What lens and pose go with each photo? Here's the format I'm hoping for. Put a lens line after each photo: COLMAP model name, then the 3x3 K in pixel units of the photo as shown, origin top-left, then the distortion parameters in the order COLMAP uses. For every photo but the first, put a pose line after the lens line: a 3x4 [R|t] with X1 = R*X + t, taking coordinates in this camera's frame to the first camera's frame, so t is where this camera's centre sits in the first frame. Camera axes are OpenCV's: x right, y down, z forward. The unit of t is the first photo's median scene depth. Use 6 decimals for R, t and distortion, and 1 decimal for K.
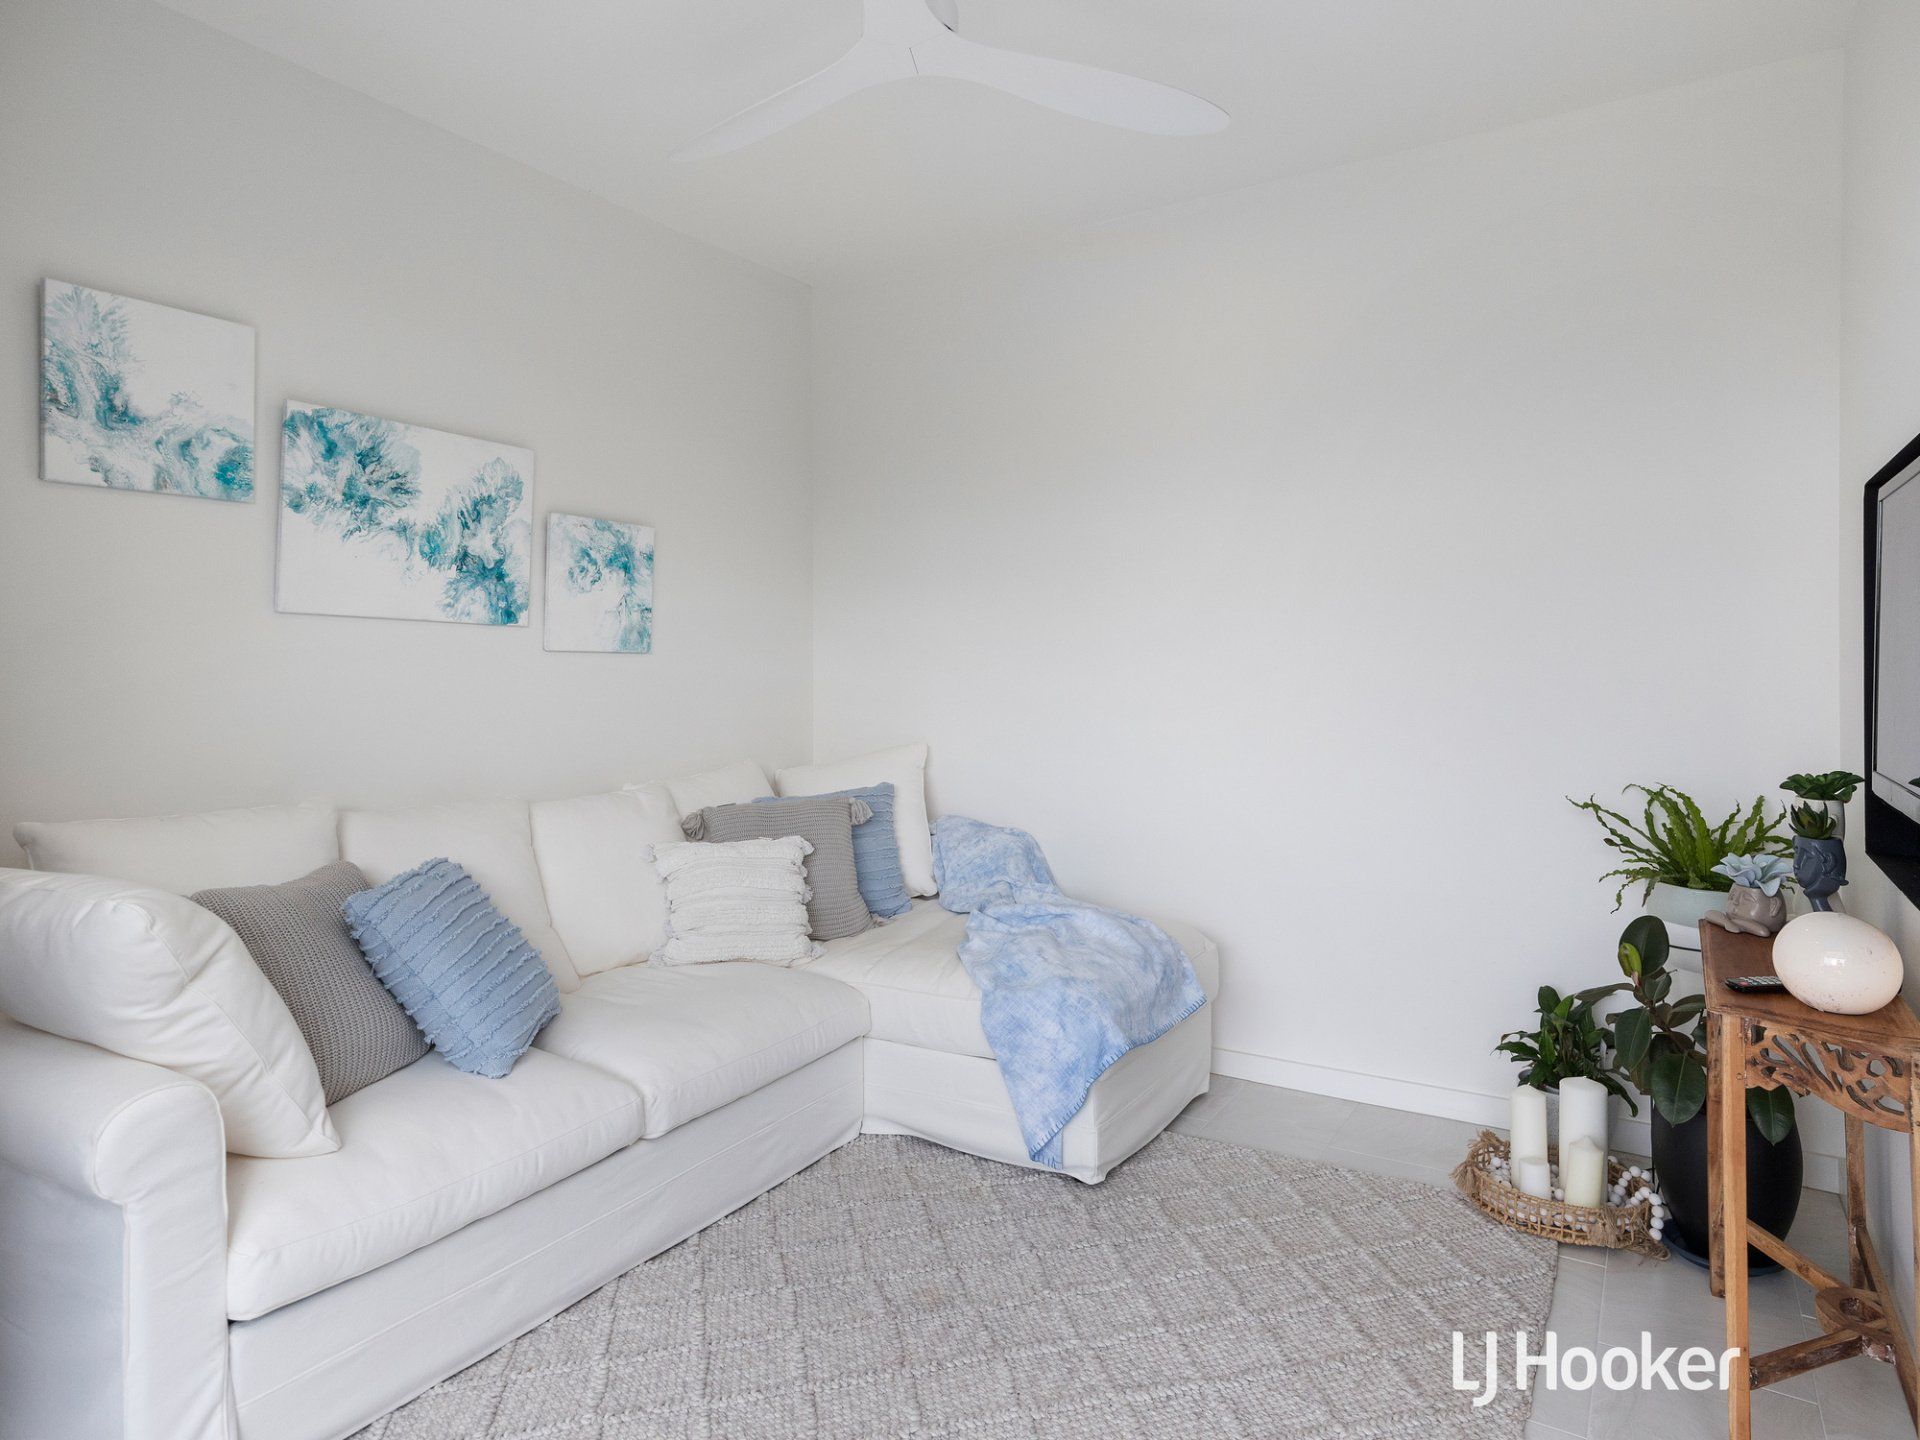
lens RADIAL K [[1108.5, 0, 964.0], [0, 1108.5, 685.3], [0, 0, 1]] dist [-0.004615, -0.000071]
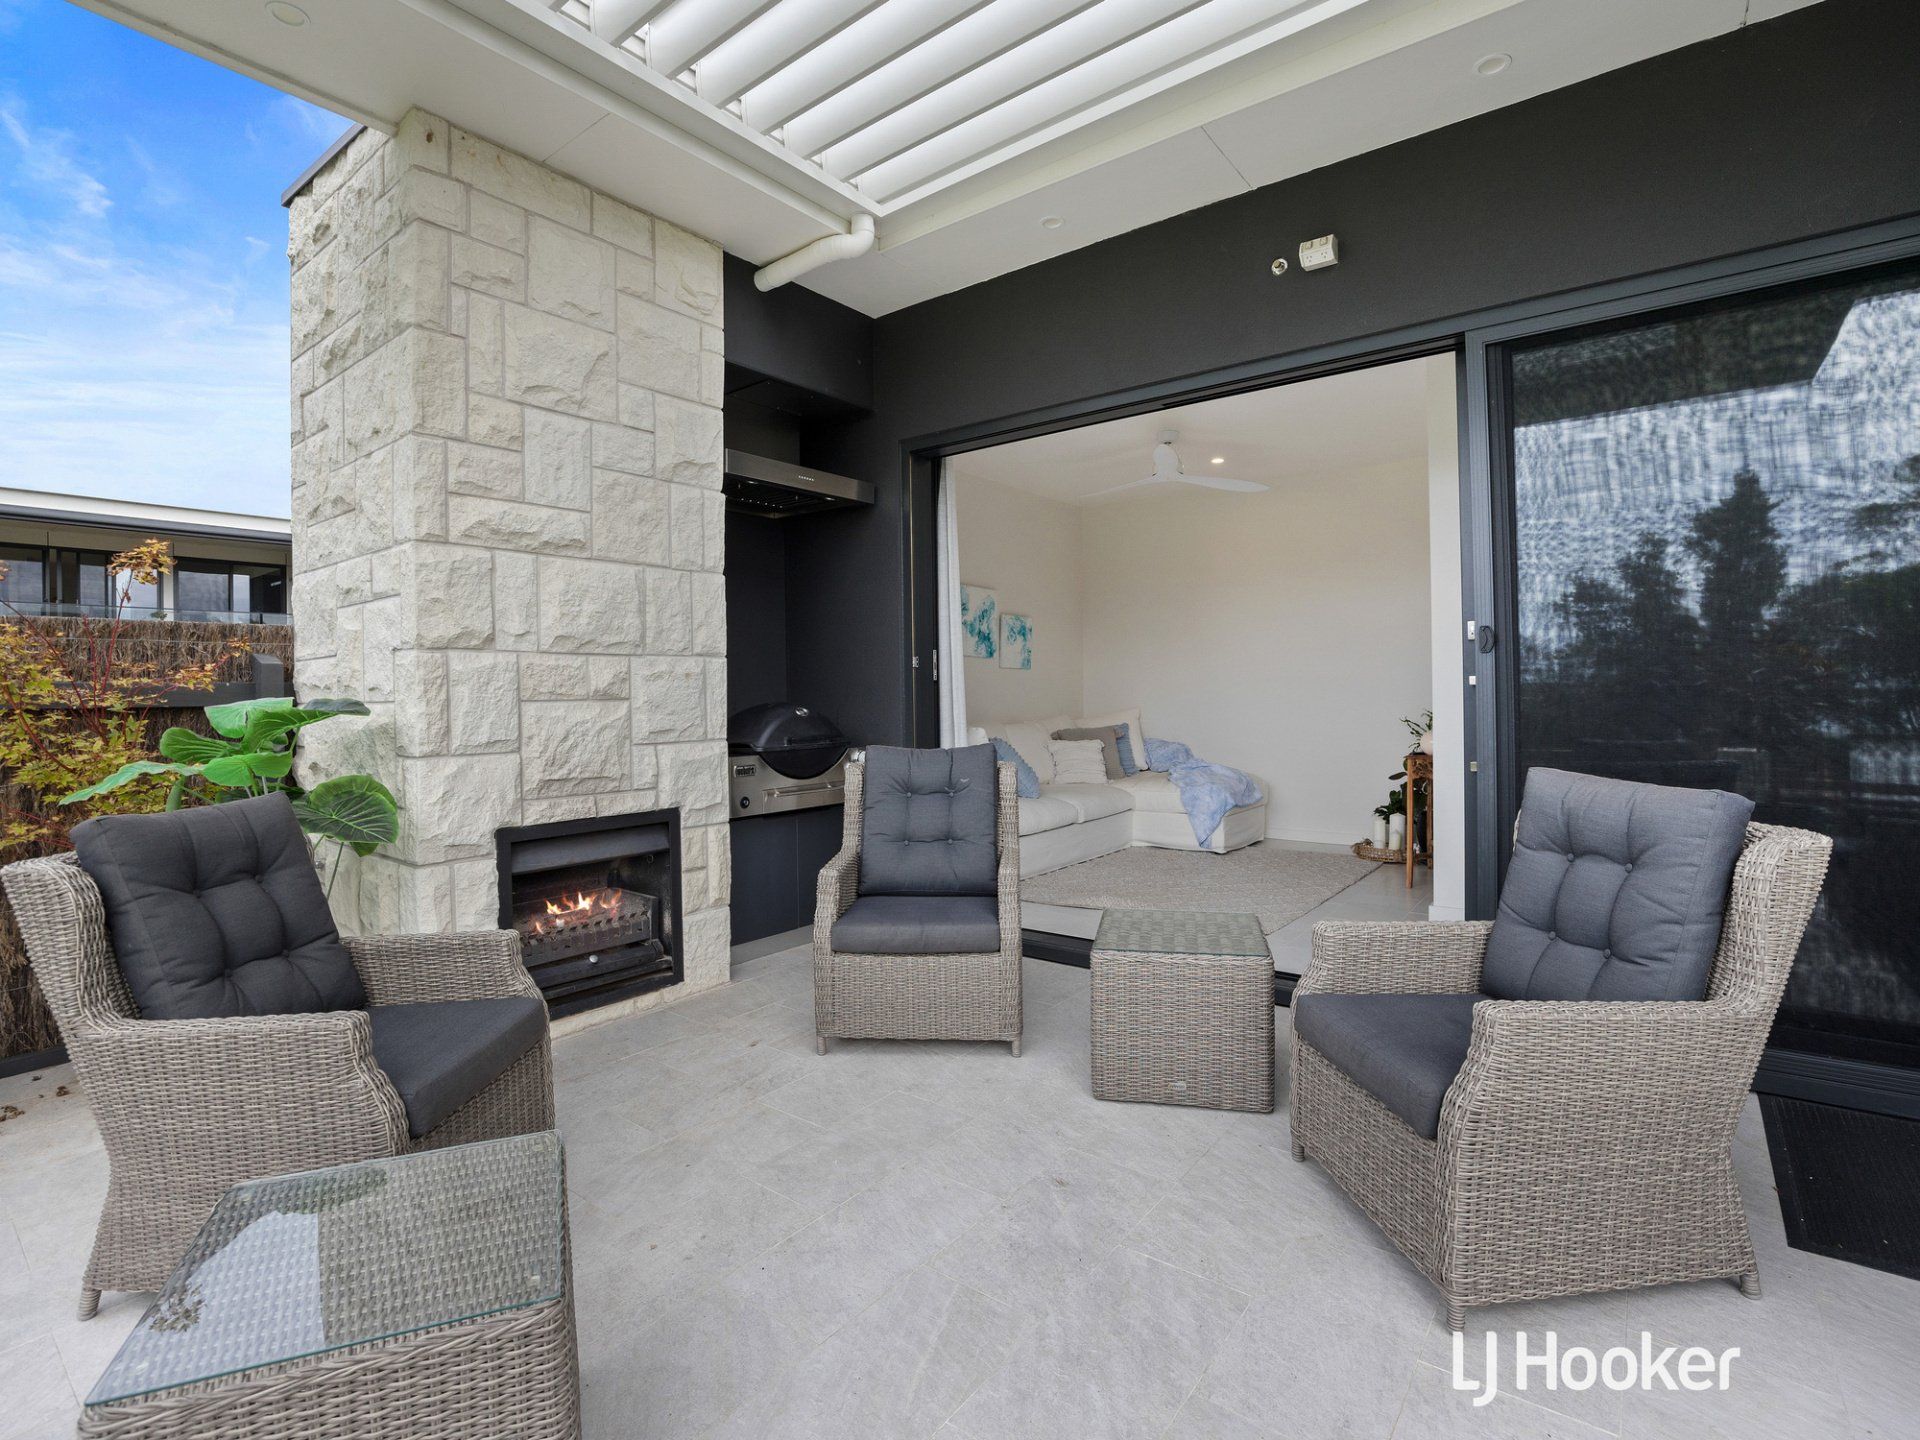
lens RADIAL K [[905.3, 0, 991.0], [0, 905.3, 712.4], [0, 0, 1]] dist [-0.040142, 0.000273]
pose [[0.997148, -0.007035, -0.075145, -0.257001], [0.007321, 0.999967, 0.003542, 0.068083], [0.075118, -0.004082, 0.997166, -1.156744]]
